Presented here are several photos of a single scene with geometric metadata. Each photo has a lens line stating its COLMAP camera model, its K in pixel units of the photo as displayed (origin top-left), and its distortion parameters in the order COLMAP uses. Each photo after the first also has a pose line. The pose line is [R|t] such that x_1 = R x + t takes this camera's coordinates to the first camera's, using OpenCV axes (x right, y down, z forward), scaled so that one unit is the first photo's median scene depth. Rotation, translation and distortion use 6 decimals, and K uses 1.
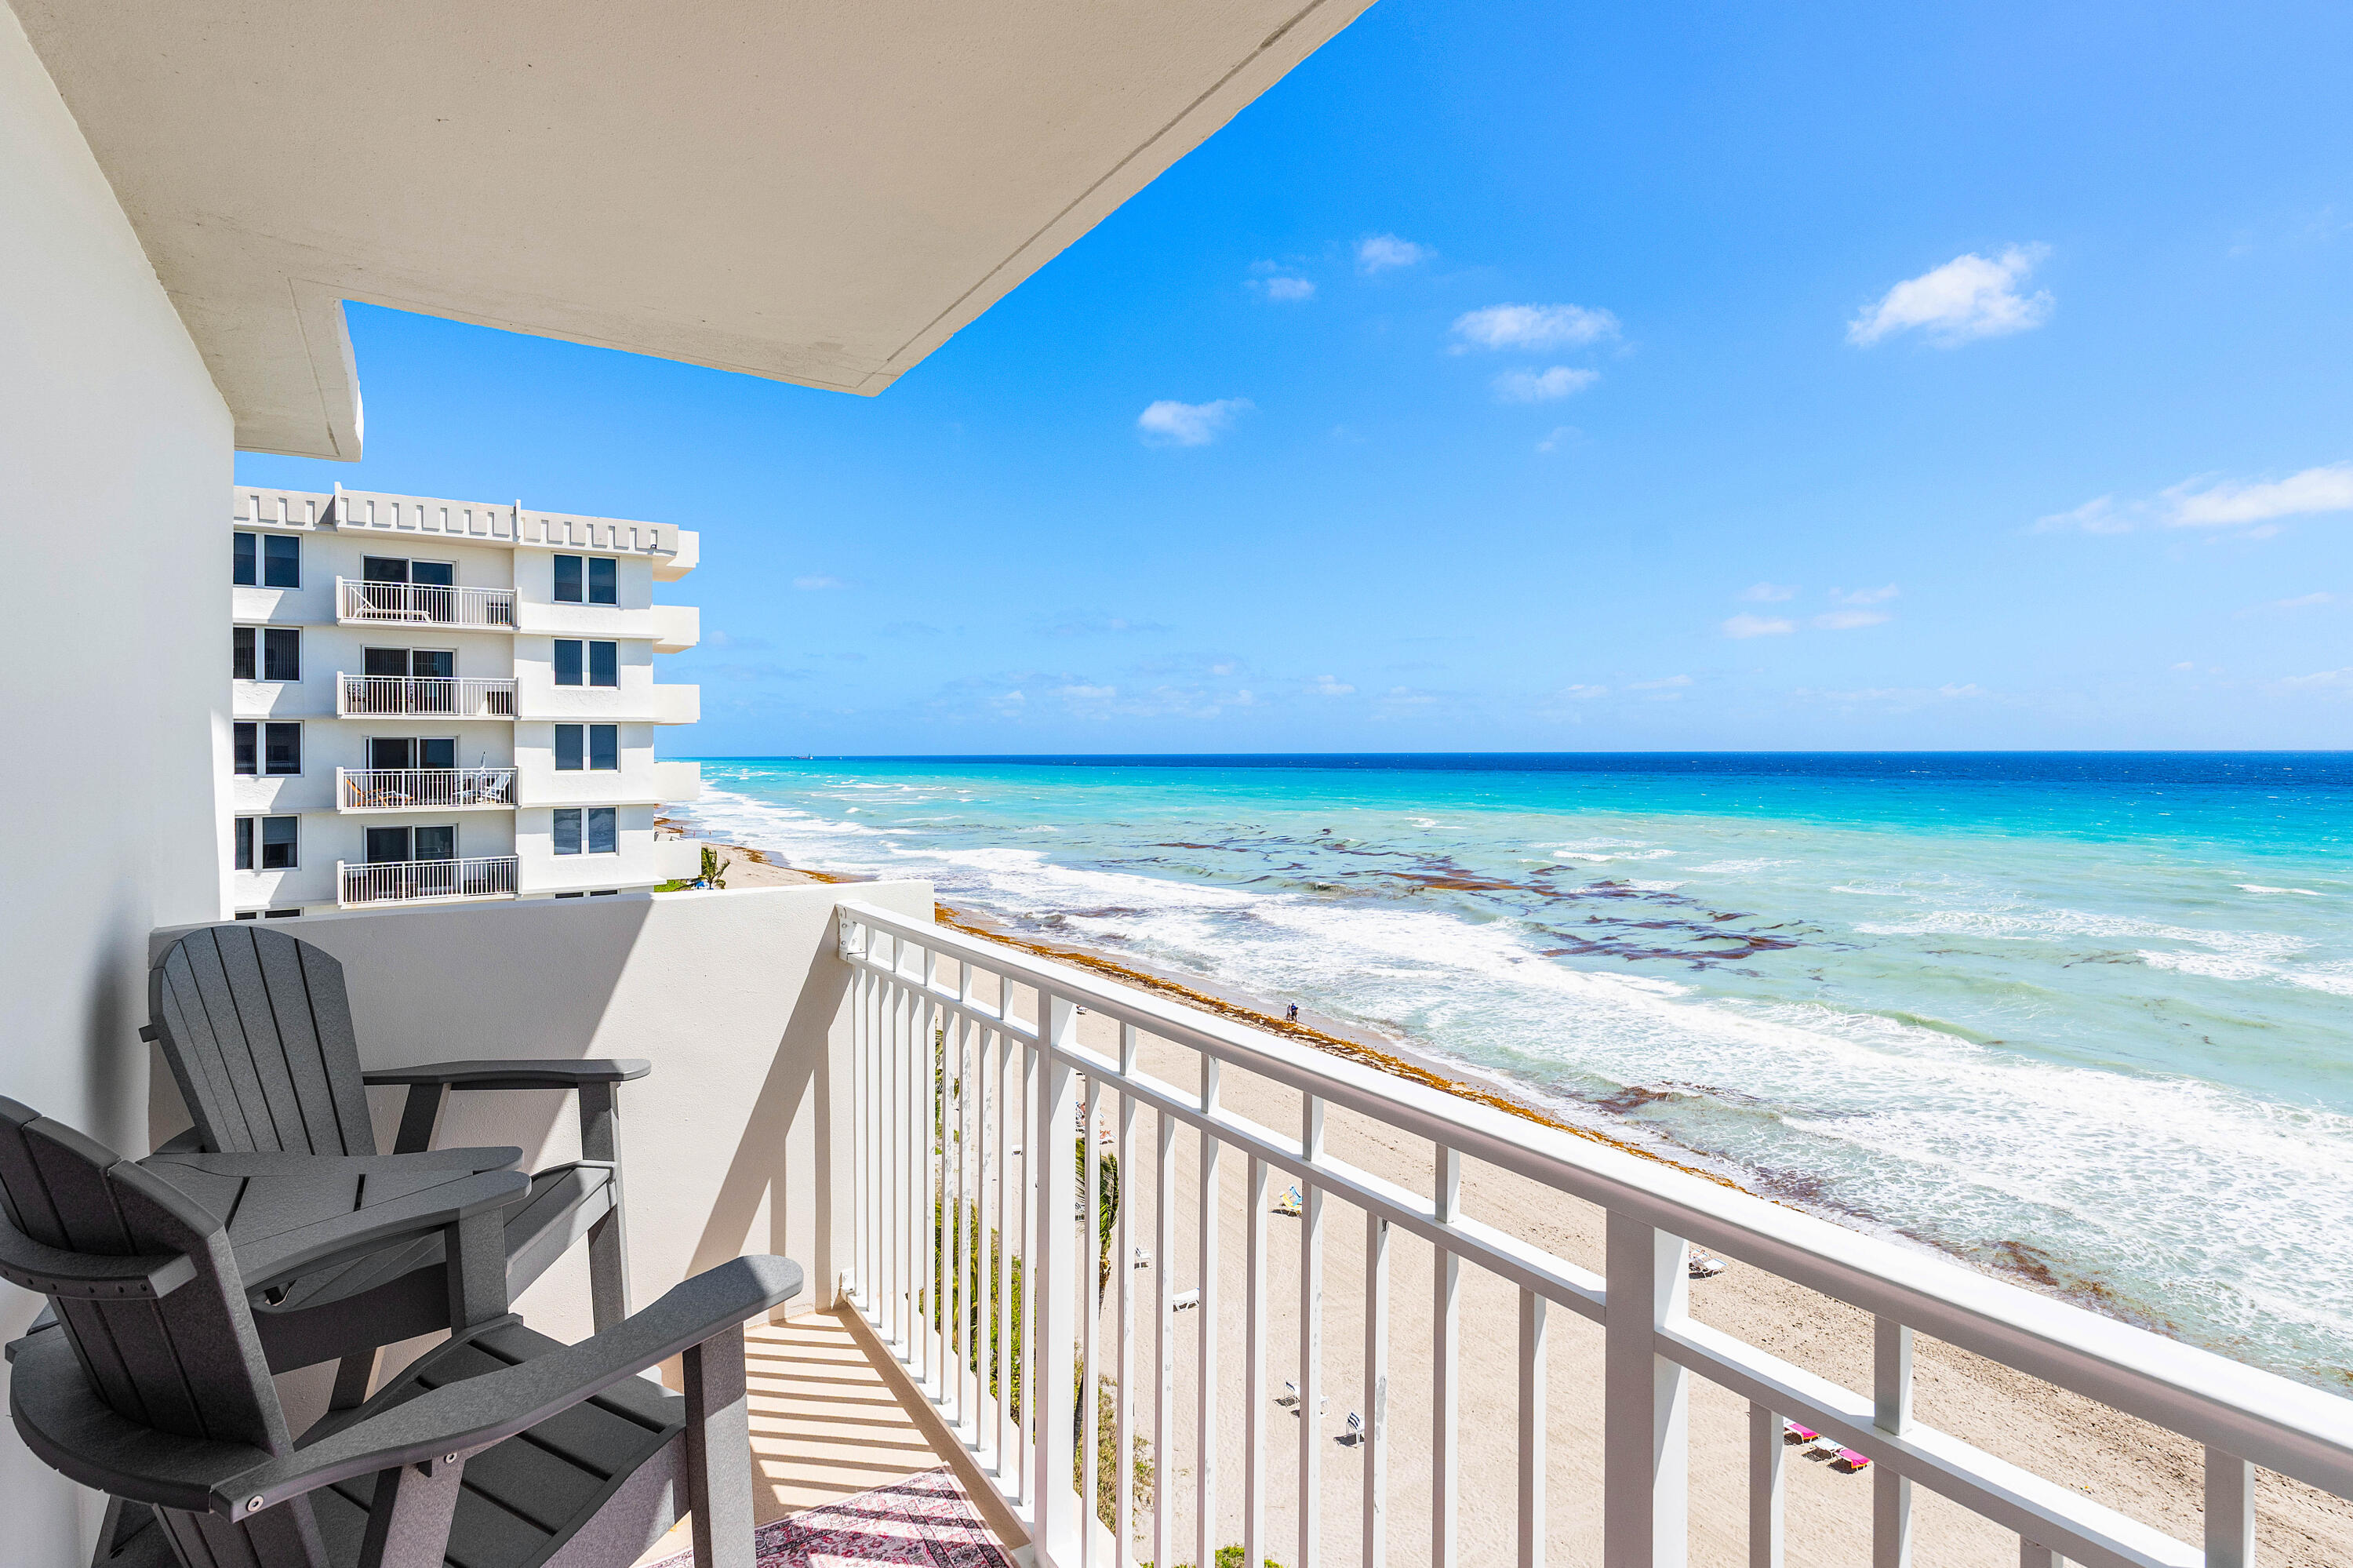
lens RADIAL K [[1127.6, 0, 1178.0], [0, 1127.6, 713.3], [0, 0, 1]] dist [0.001266, 0.000455]
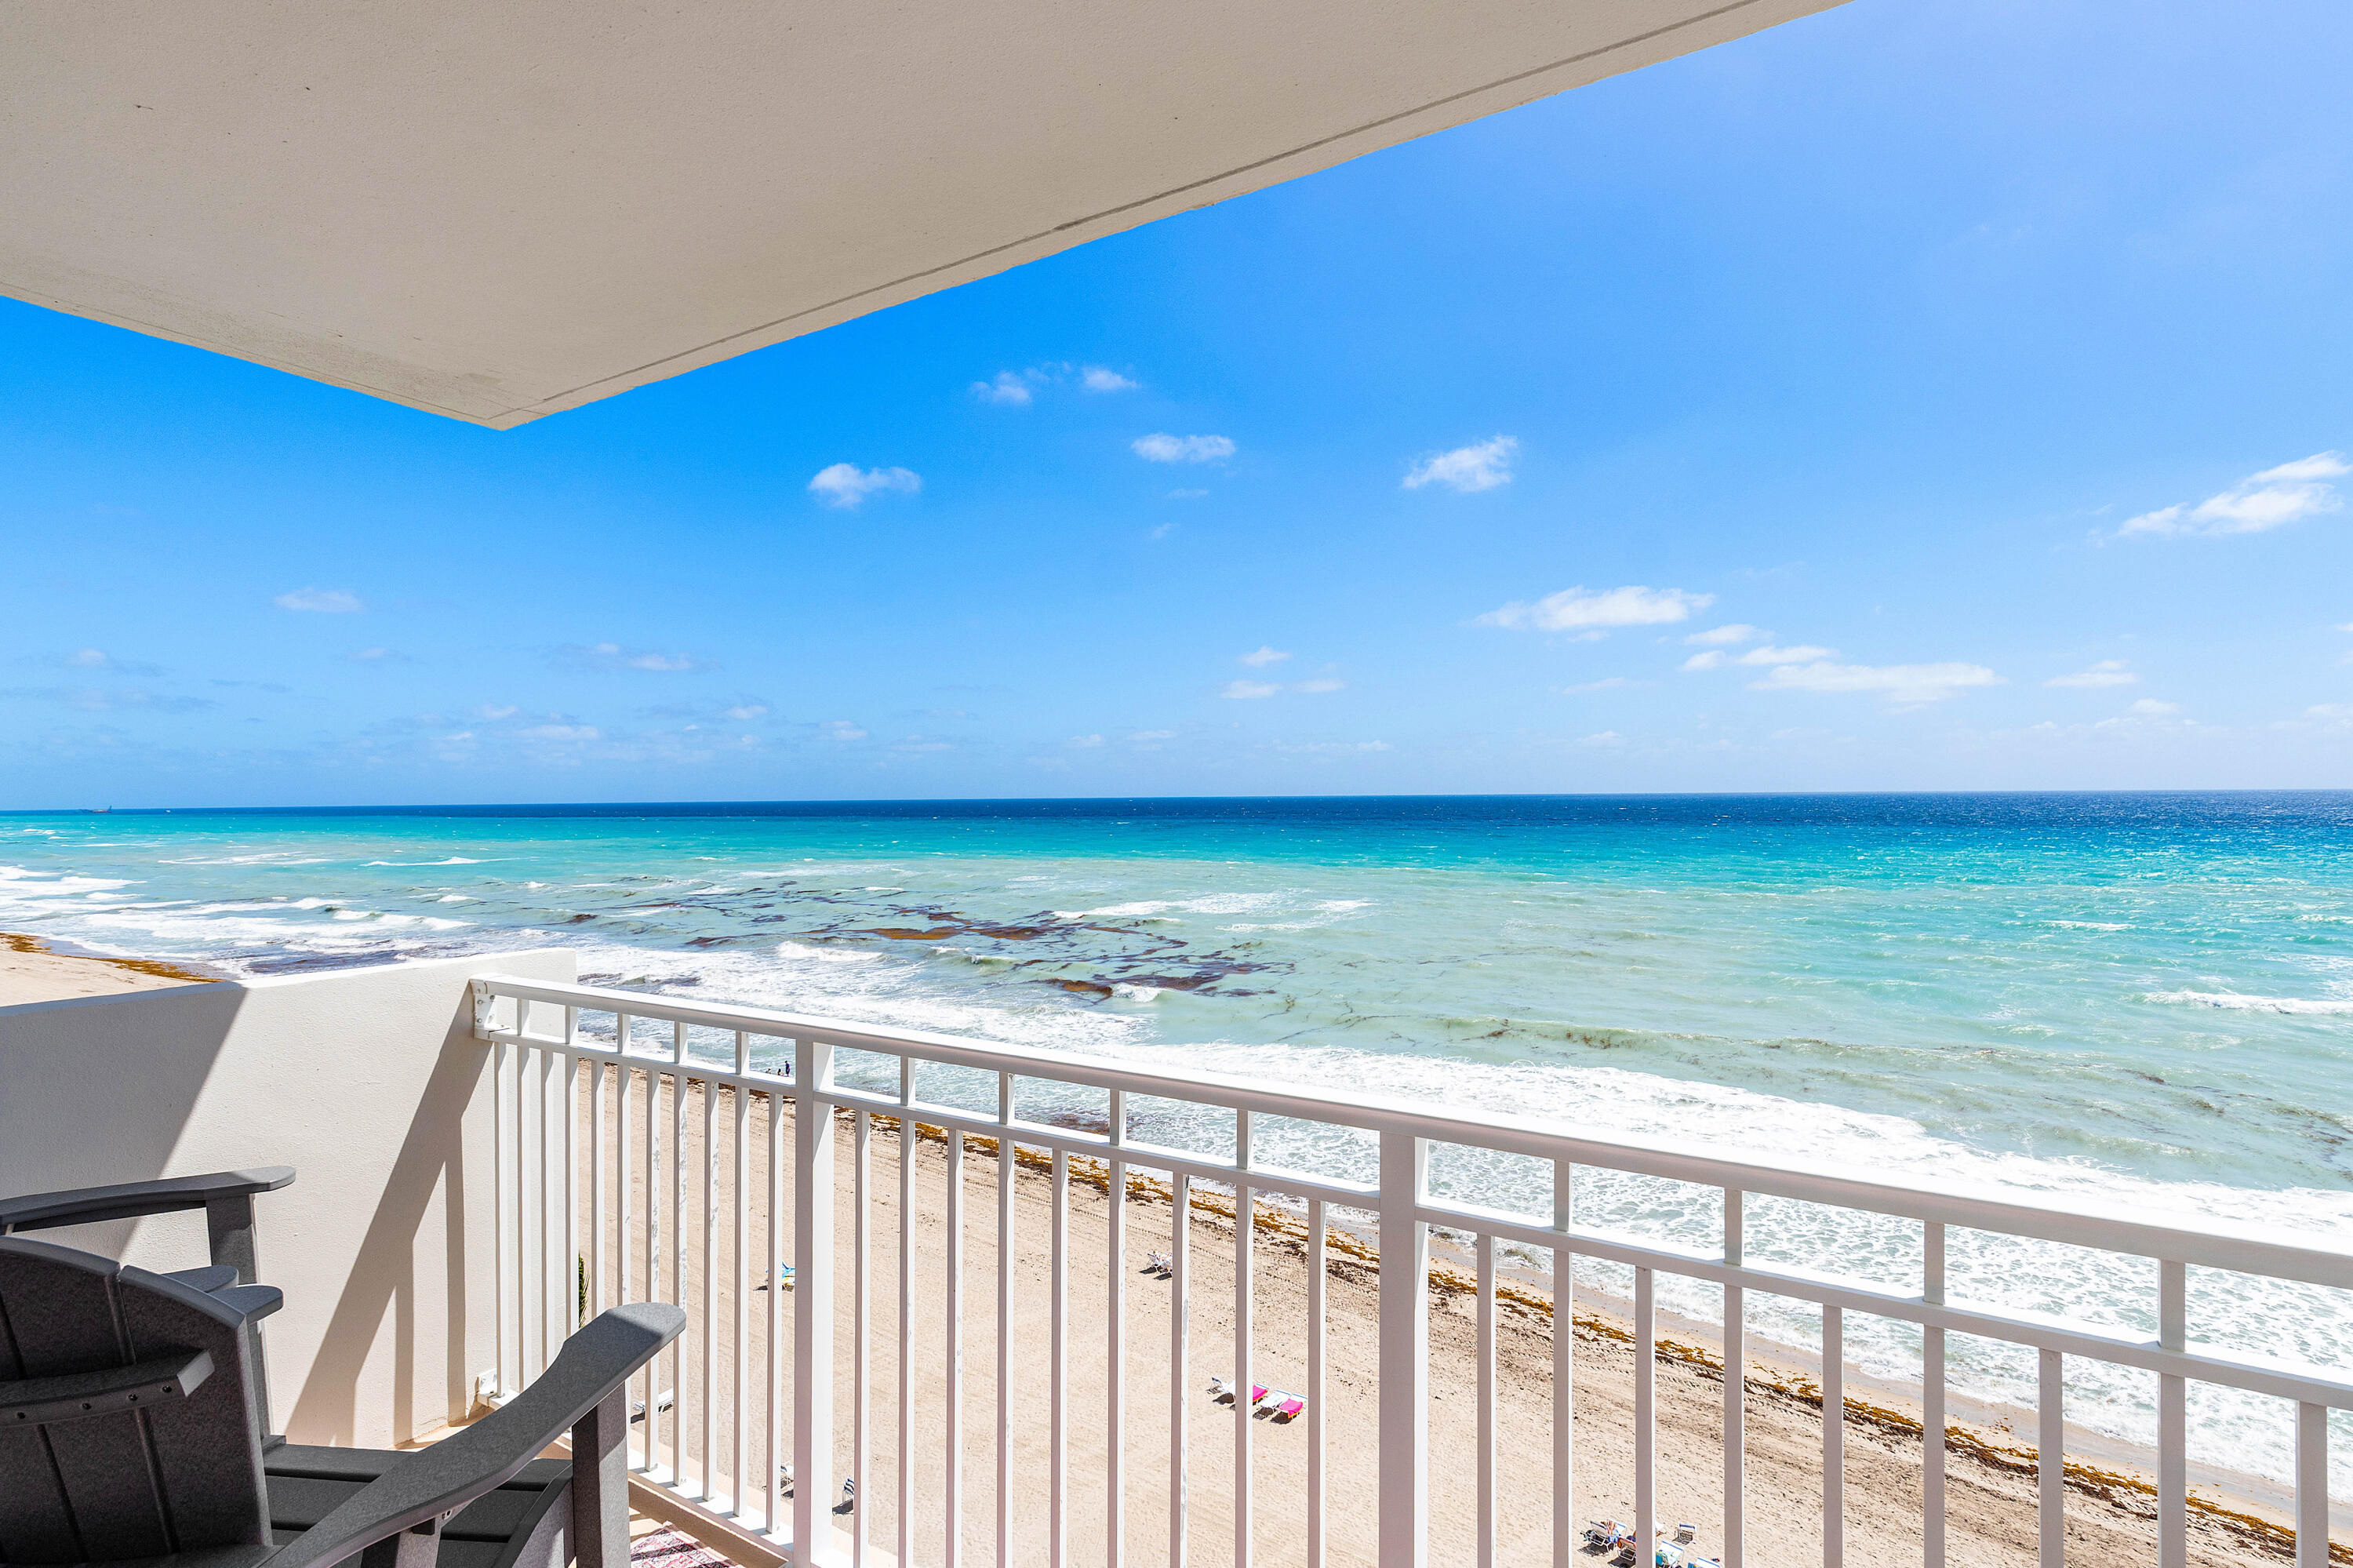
lens RADIAL K [[1140.4, 0, 1173.5], [0, 1140.4, 773.2], [0, 0, 1]] dist [0.001078, -0.000102]
pose [[0.908891, 0.003531, 0.417018, -0.186692], [-0.008672, 0.999908, 0.010435, -0.012738], [-0.416943, -0.013101, 0.908838, -0.082754]]
